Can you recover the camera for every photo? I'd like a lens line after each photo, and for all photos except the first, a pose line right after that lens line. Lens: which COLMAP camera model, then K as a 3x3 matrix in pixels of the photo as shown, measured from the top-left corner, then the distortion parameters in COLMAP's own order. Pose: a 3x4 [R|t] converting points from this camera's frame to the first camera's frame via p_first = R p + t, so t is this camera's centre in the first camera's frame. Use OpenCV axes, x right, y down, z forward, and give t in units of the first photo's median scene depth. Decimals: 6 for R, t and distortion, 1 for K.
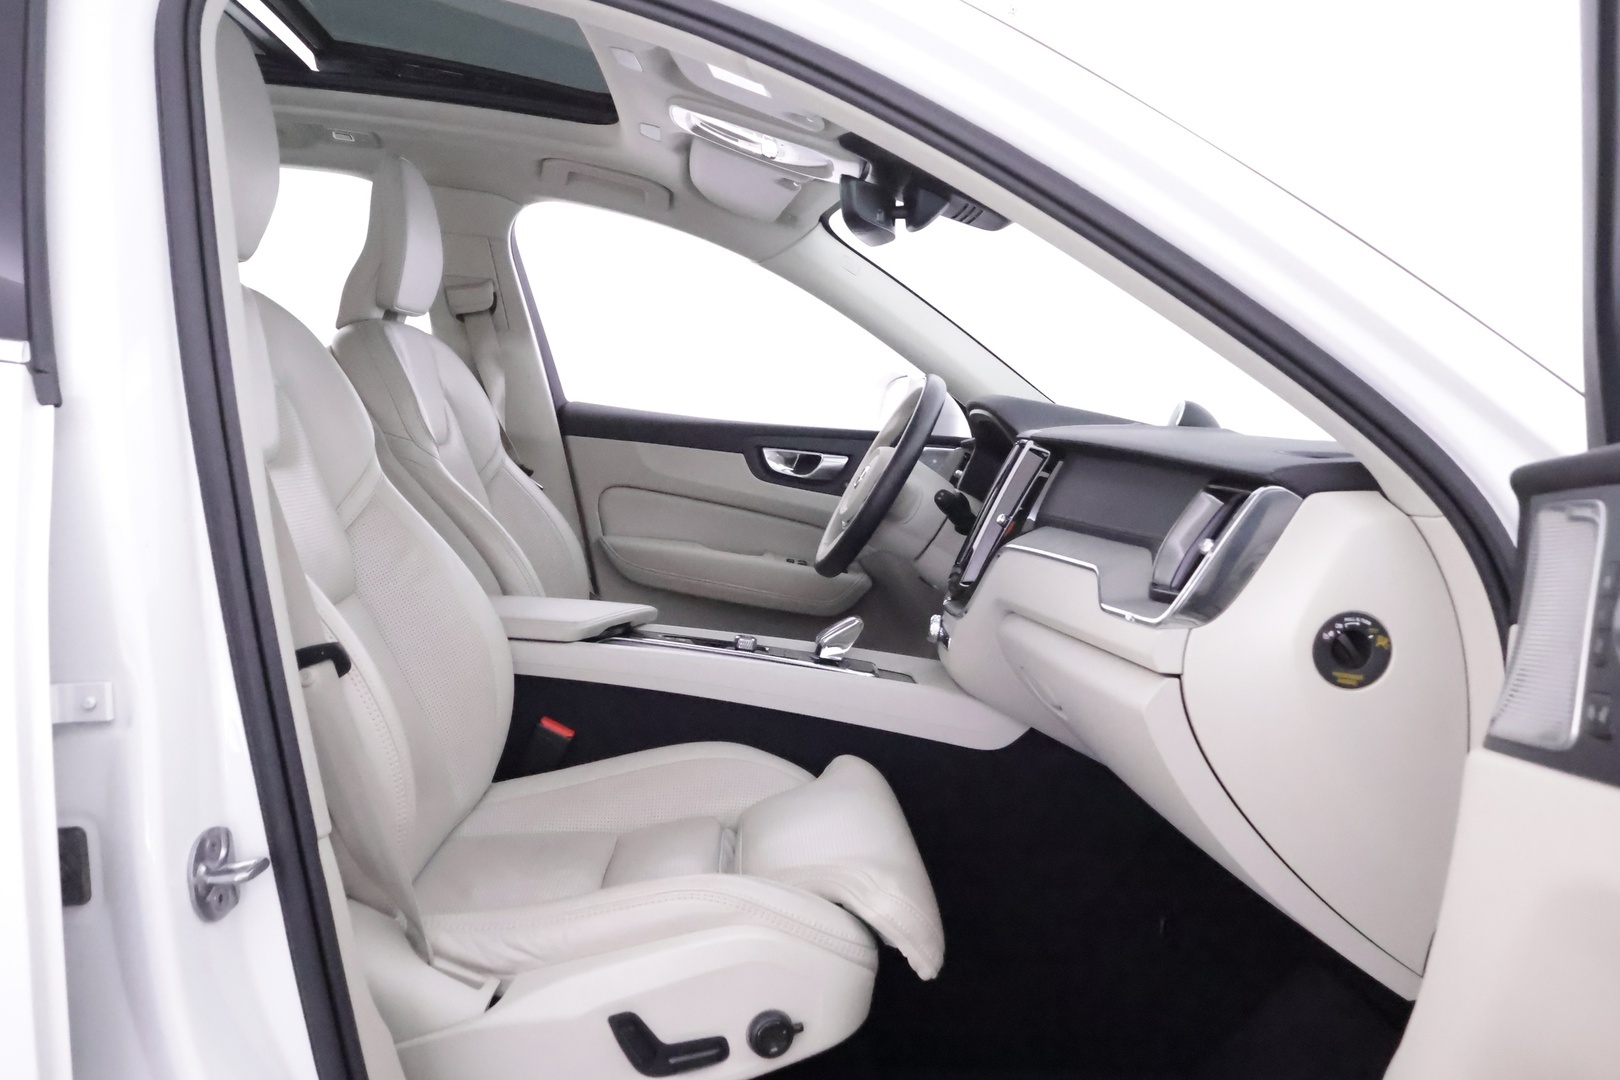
lens RADIAL K [[1337.7, 0, 809.4], [0, 1337.7, 462.4], [0, 0, 1]] dist [0.004364, -0.002065]
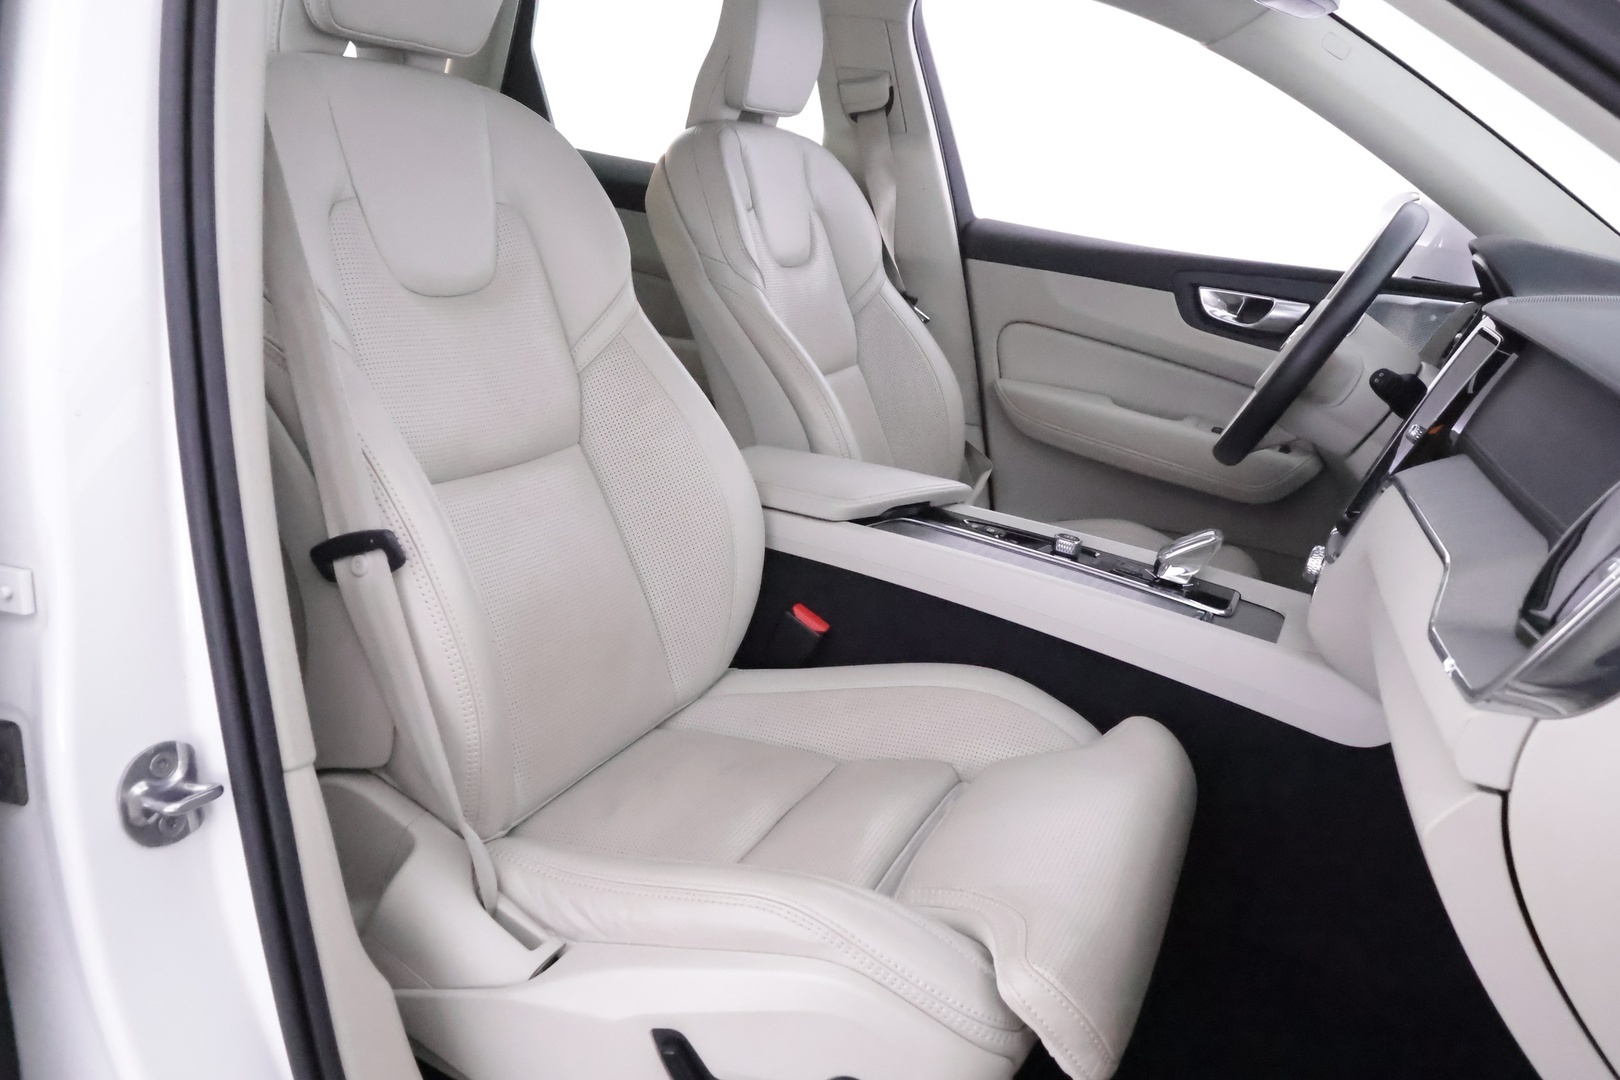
lens RADIAL K [[1294.2, 0, 837.4], [0, 1294.2, 505.4], [0, 0, 1]] dist [0.000900, -0.000014]
pose [[0.898448, 0.130926, -0.419105, 0.121582], [-0.049429, 0.978600, 0.199747, -0.028931], [0.436288, -0.158746, 0.885693, 0.209562]]
